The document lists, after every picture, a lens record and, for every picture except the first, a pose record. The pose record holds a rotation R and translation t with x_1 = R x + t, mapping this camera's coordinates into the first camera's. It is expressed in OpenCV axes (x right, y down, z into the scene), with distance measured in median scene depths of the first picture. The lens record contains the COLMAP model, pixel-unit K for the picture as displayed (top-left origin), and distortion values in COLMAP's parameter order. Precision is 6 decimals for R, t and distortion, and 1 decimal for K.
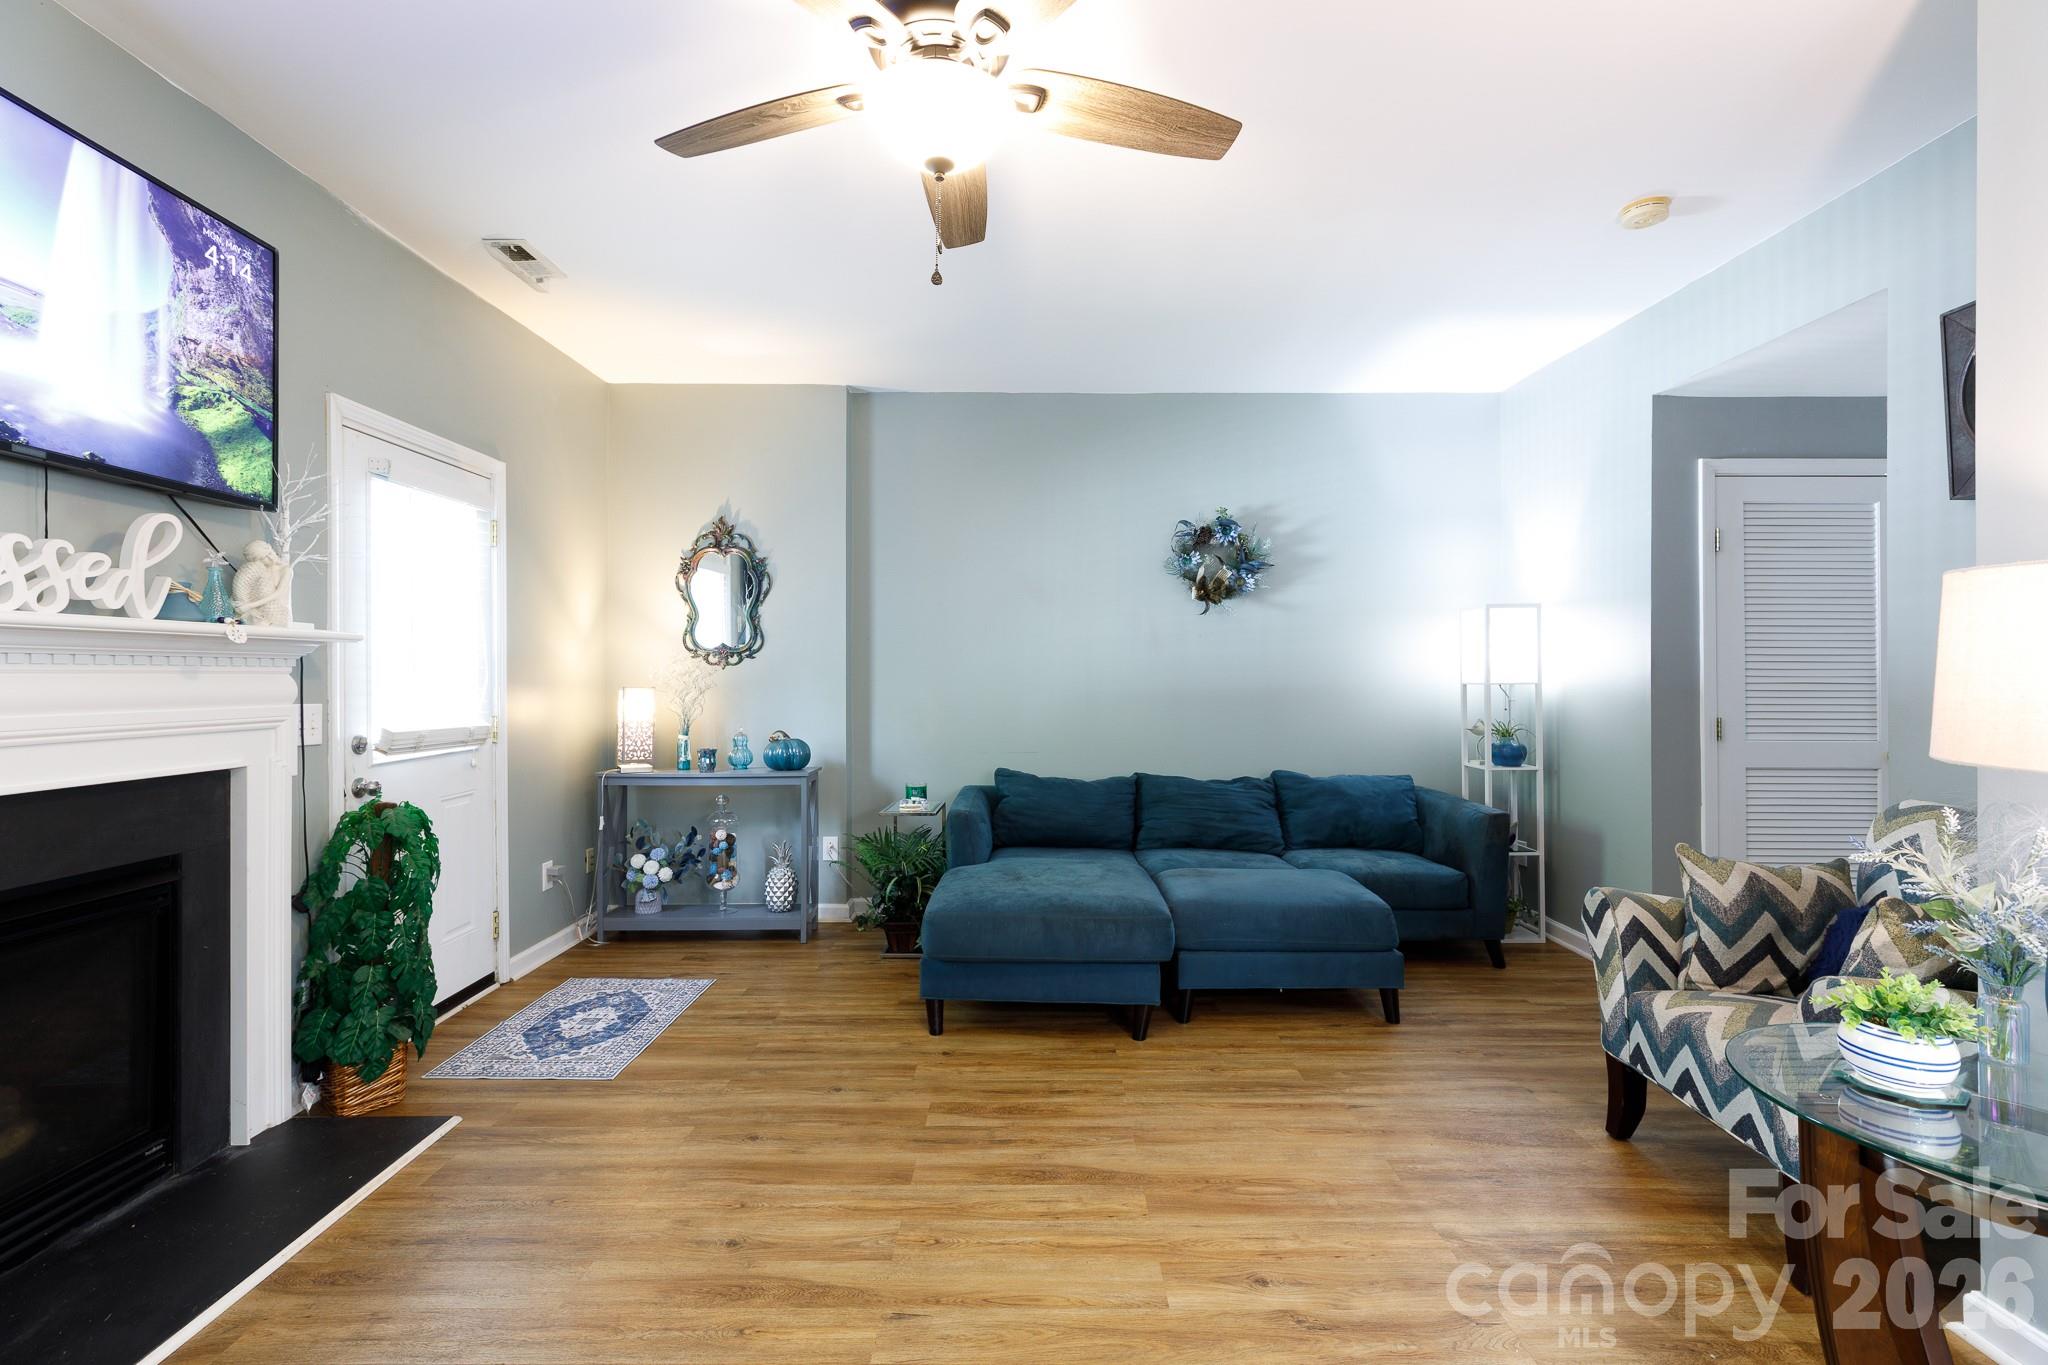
lens RADIAL K [[914.2, 0, 1028.5], [0, 914.2, 672.2], [0, 0, 1]] dist [0.002648, 0.000054]
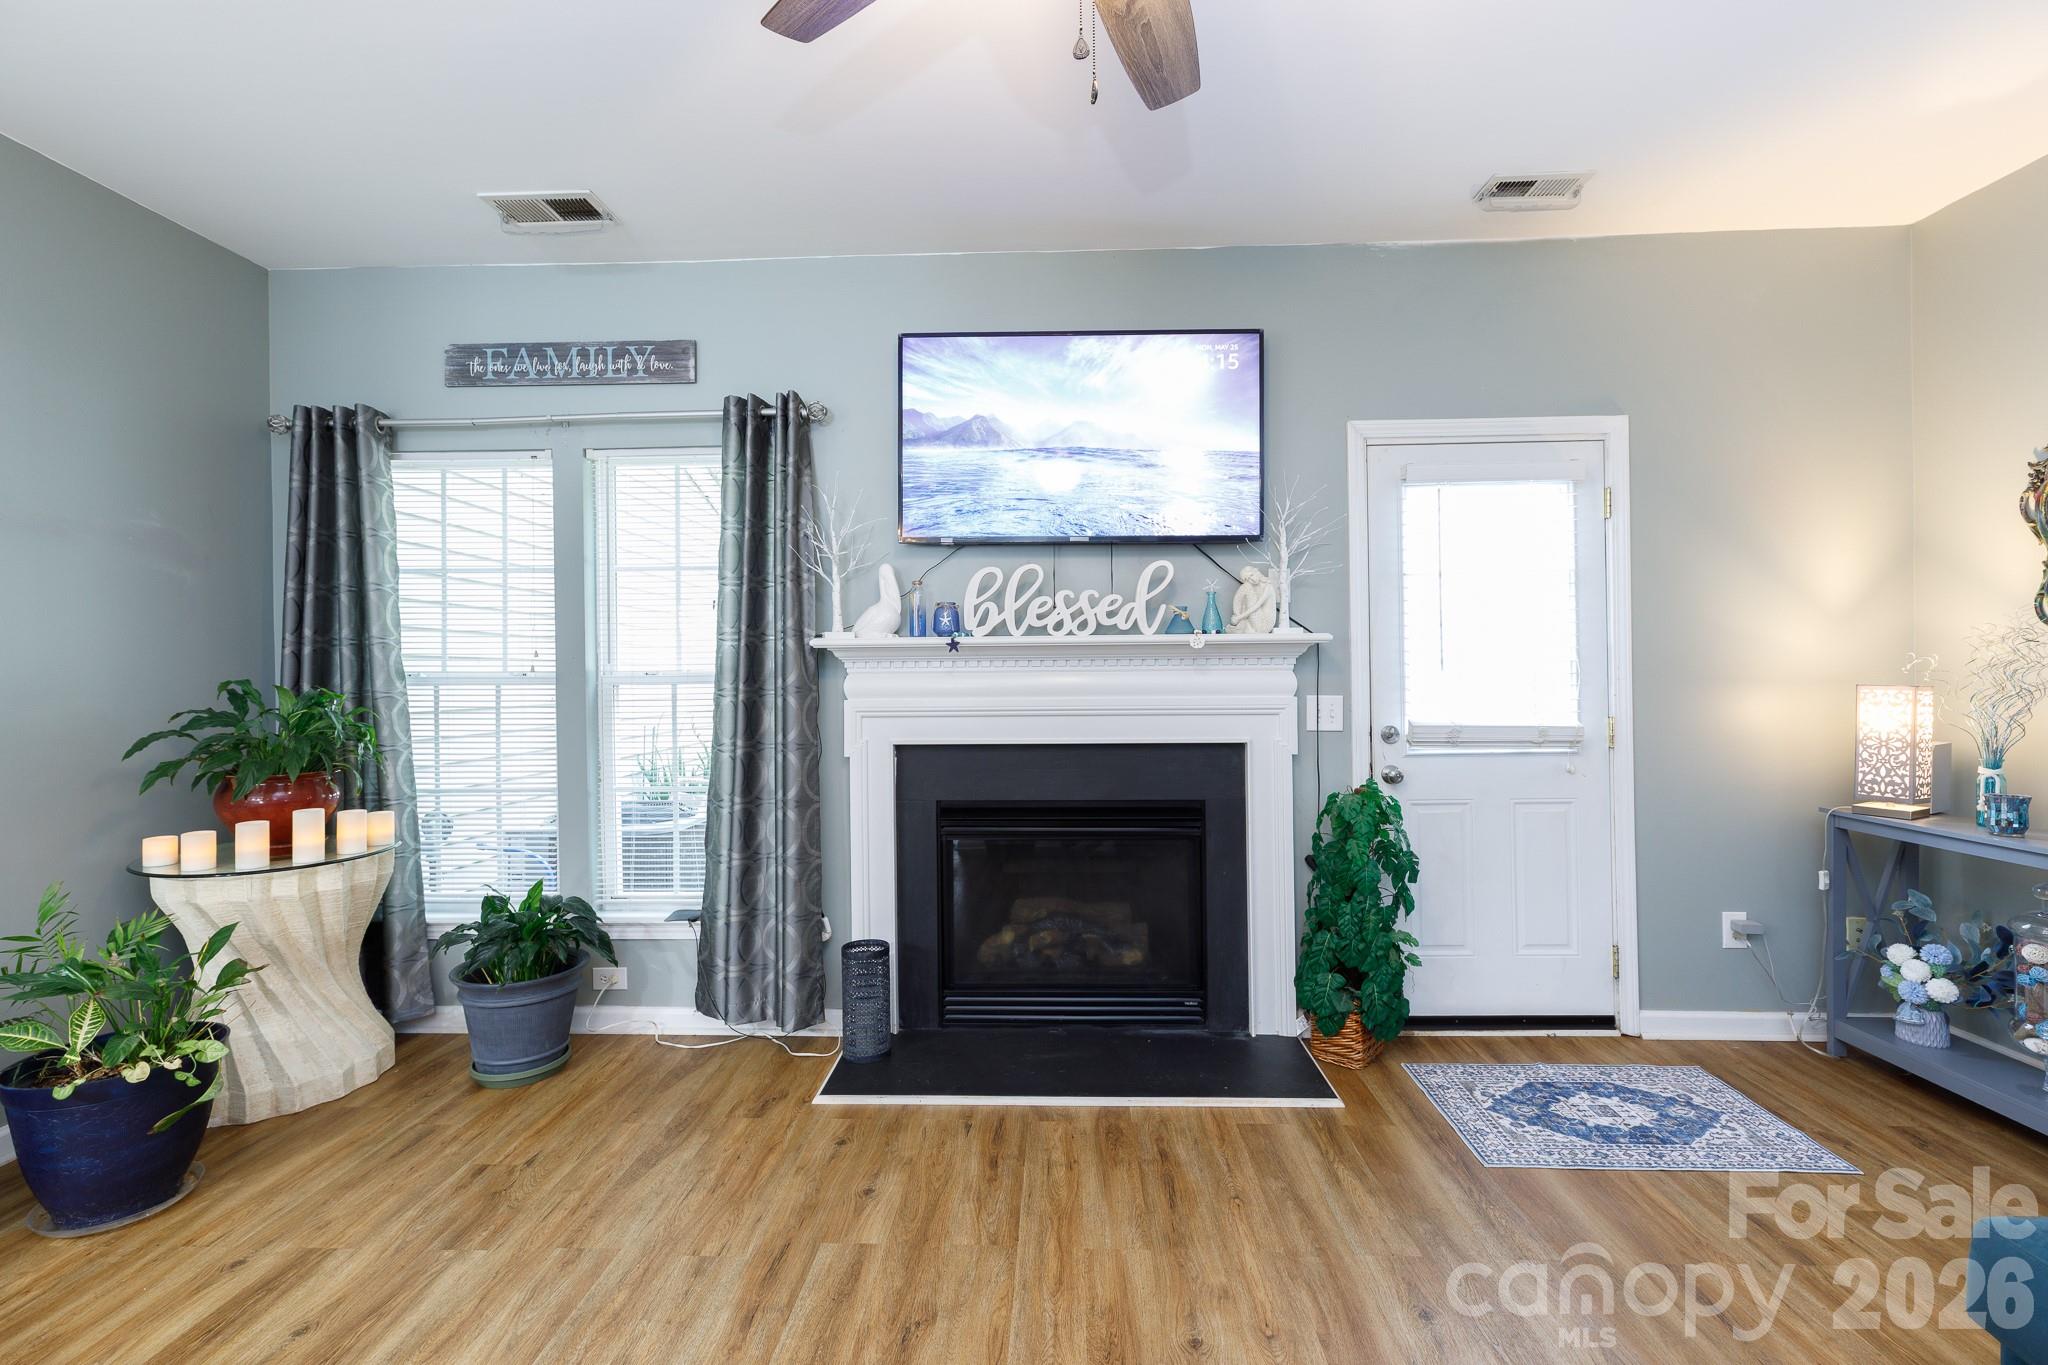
lens RADIAL K [[914.2, 0, 1028.5], [0, 914.2, 672.2], [0, 0, 1]] dist [0.002648, 0.000054]
pose [[-0.047011, 0.001422, -0.998893, 0.350296], [0.011601, 0.999932, 0.000878, -0.000826], [0.998827, -0.011546, -0.047025, 0.589731]]
